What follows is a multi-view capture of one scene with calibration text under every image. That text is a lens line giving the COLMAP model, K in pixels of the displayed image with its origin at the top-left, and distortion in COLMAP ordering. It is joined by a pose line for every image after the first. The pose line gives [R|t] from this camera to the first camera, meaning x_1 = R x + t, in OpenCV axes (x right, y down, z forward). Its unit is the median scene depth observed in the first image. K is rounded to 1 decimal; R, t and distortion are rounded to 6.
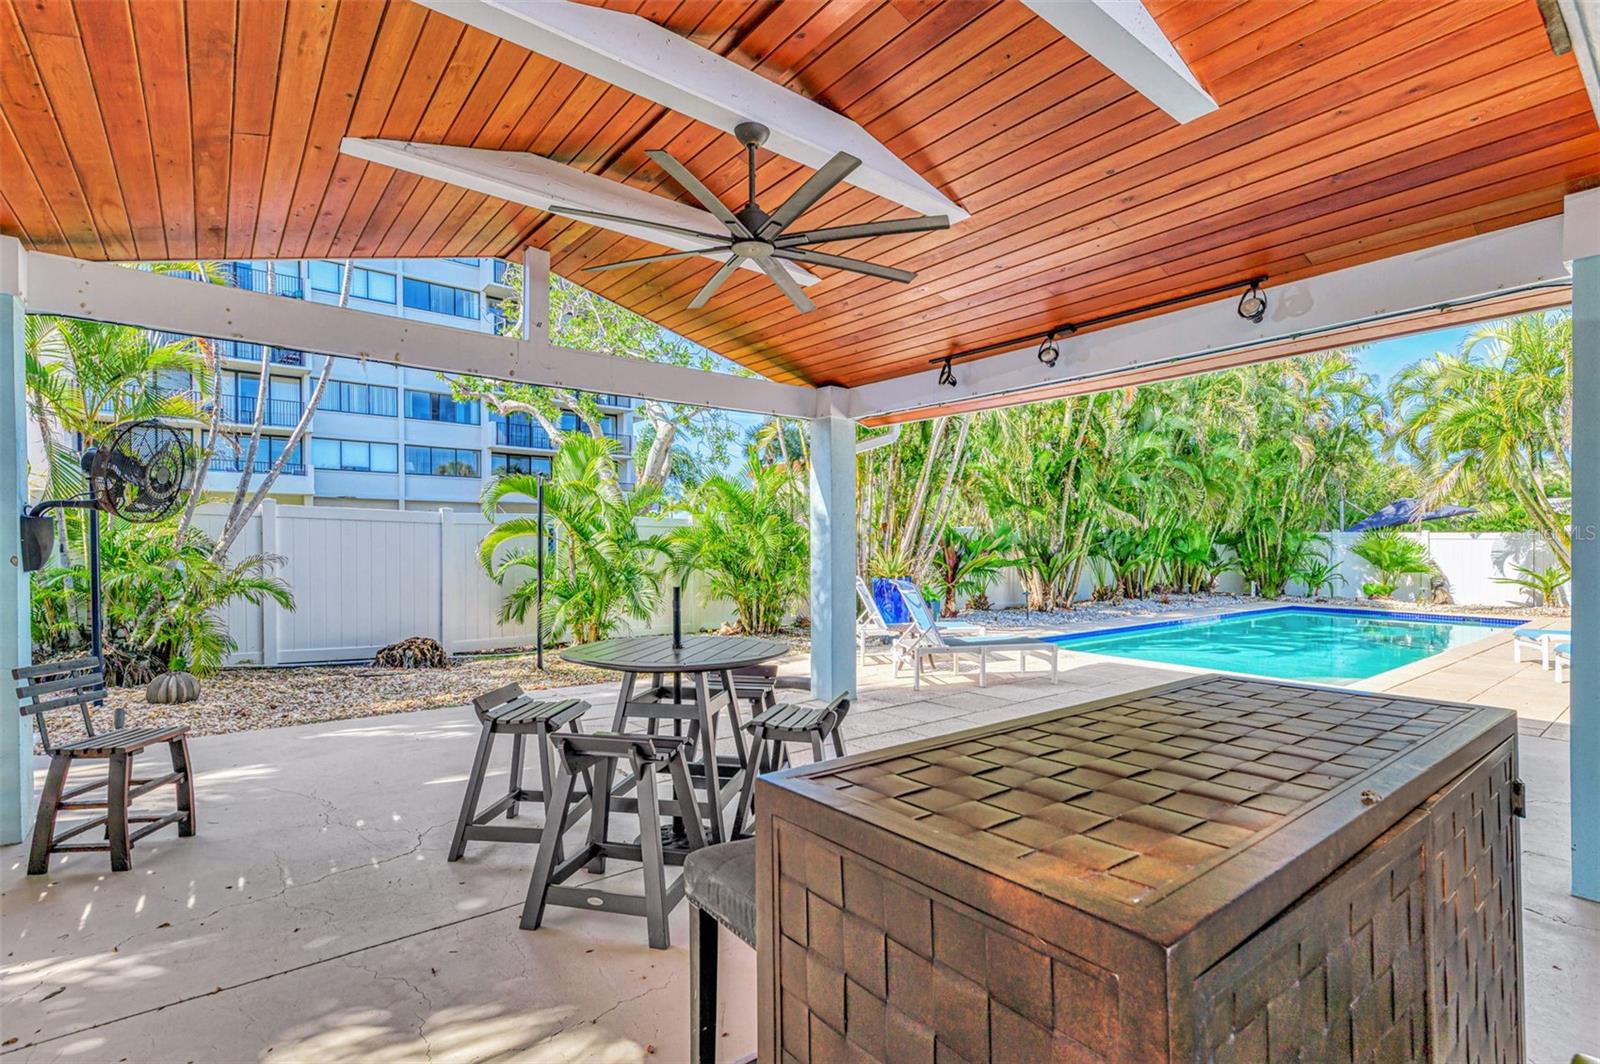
lens RADIAL K [[743.5, 0, 799.7], [0, 743.5, 541.9], [0, 0, 1]] dist [-0.000383, -0.000036]
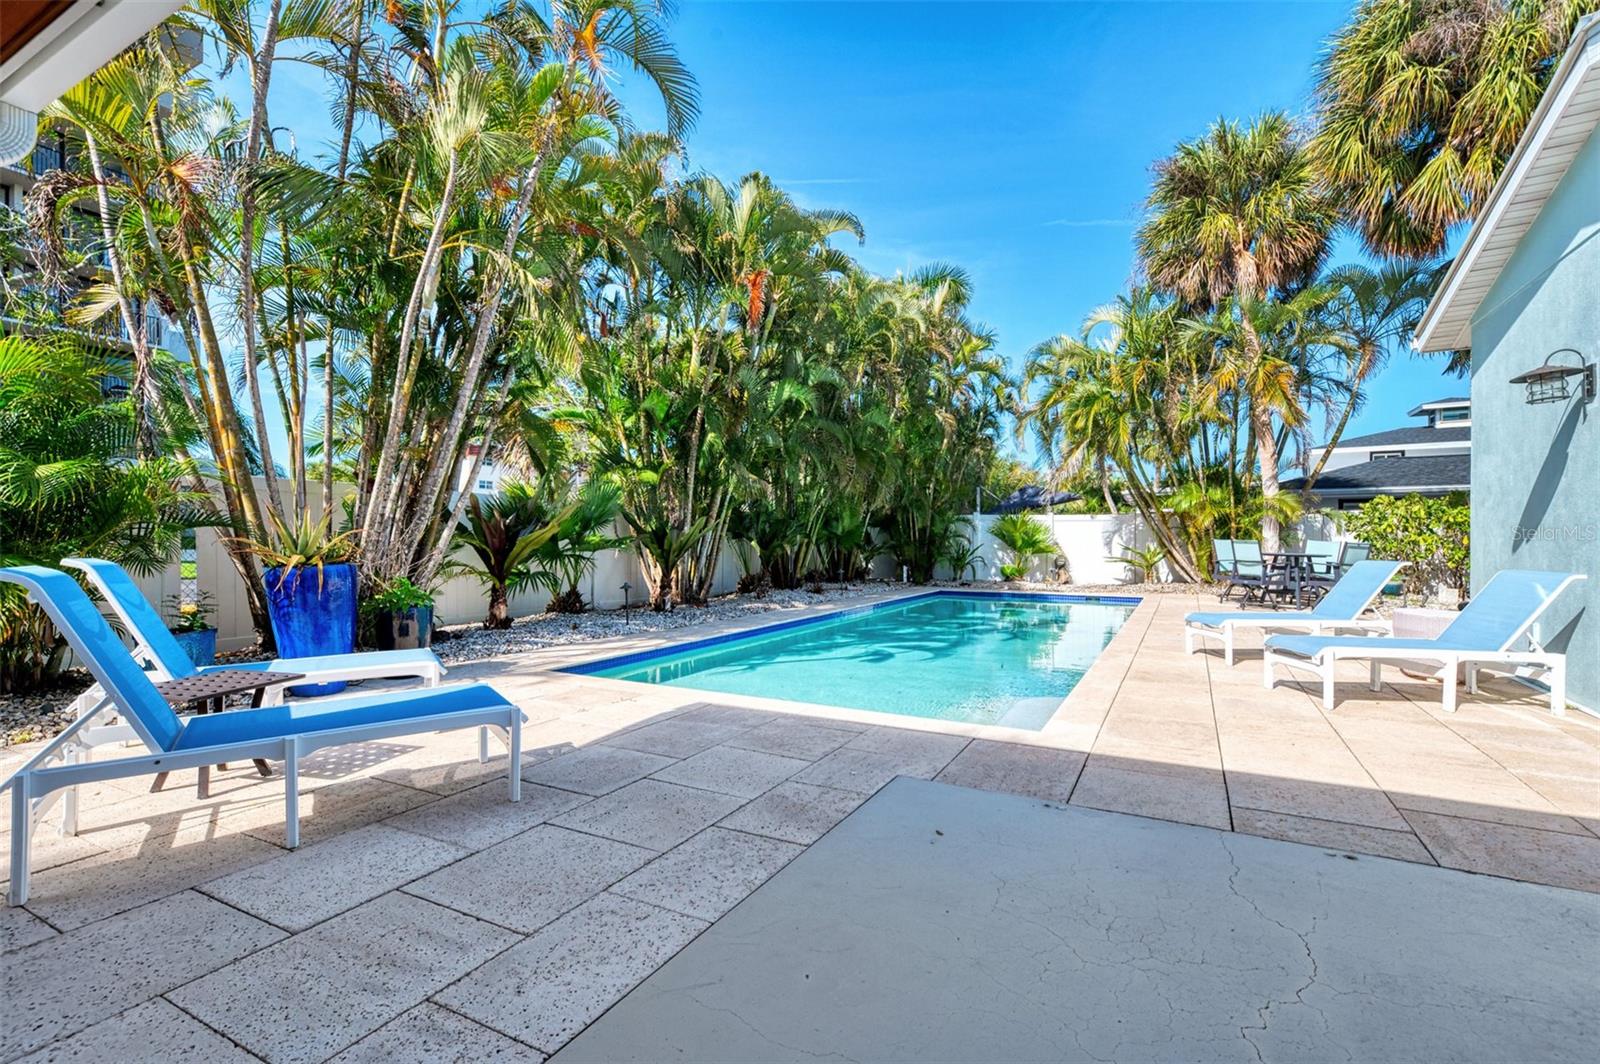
lens RADIAL K [[718.8, 0, 794.0], [0, 718.8, 536.2], [0, 0, 1]] dist [0.000802, 0.000060]
pose [[0.922230, -0.003841, 0.386623, 0.140842], [0.003880, 0.999992, 0.000680, 0.016103], [-0.386623, 0.000872, 0.922237, 0.234101]]
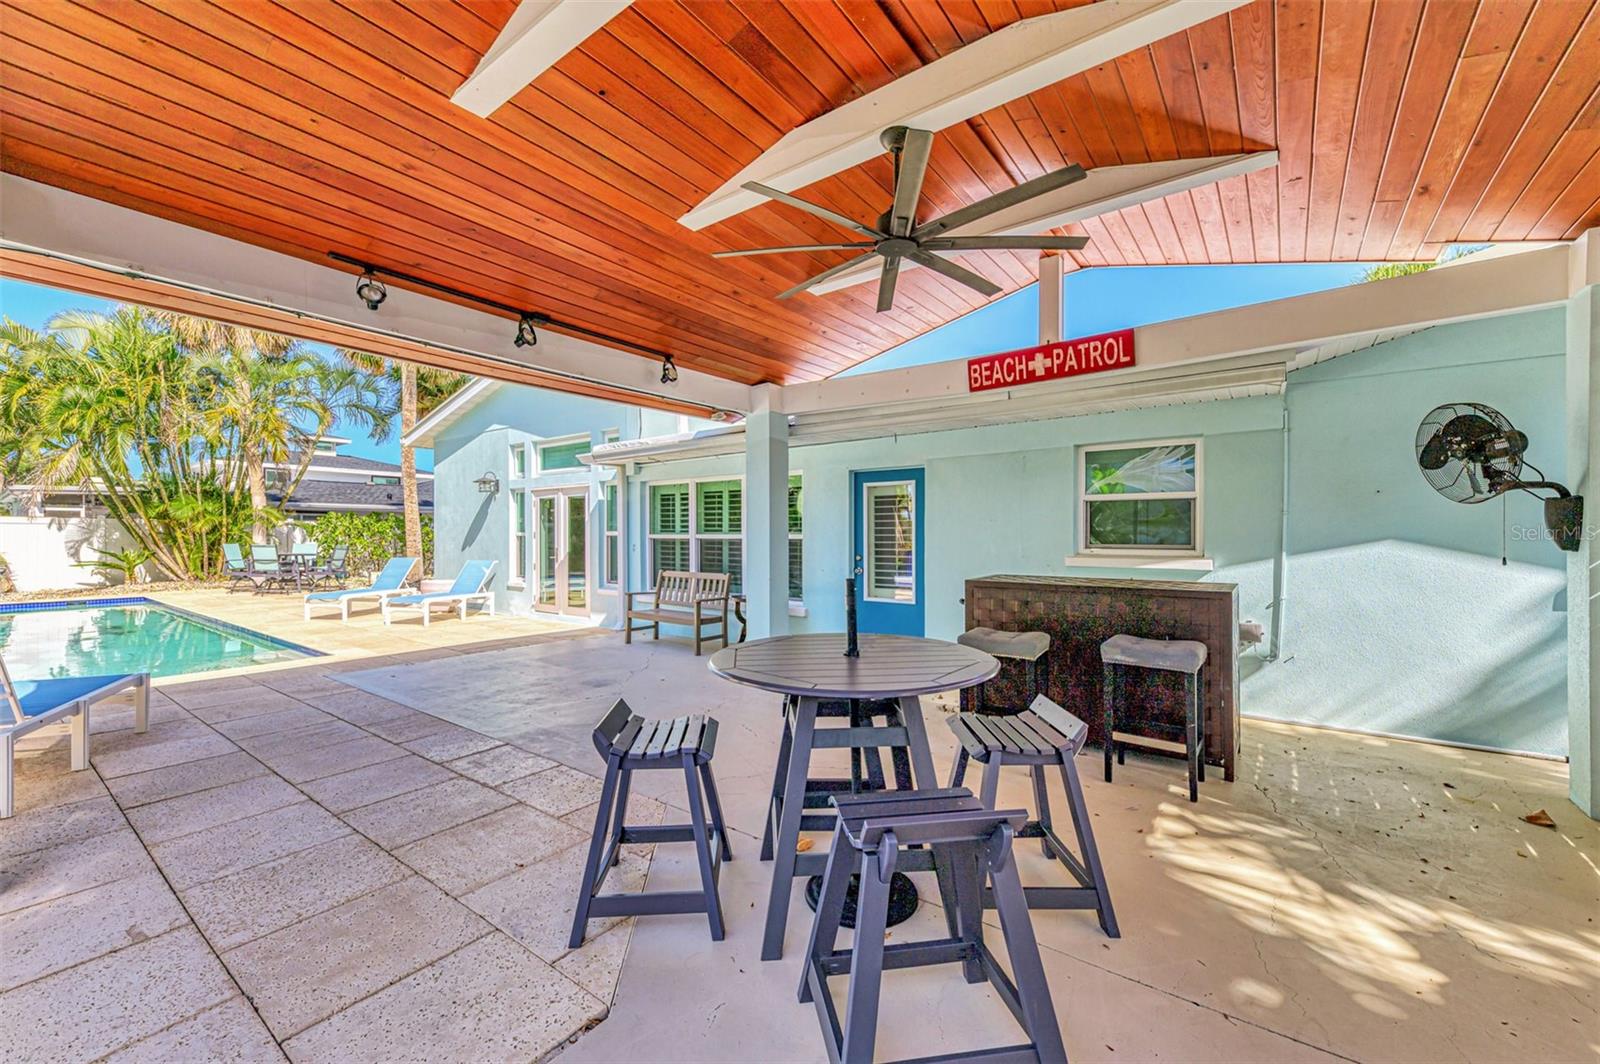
lens RADIAL K [[628.7, 0, 797.4], [0, 628.7, 537.4], [0, 0, 1]] dist [-0.000949, -0.000455]
pose [[-0.262384, -0.012178, 0.964887, -0.156864], [-0.005293, 0.999923, 0.011181, -0.000010], [-0.964949, -0.002173, -0.262428, 0.246529]]
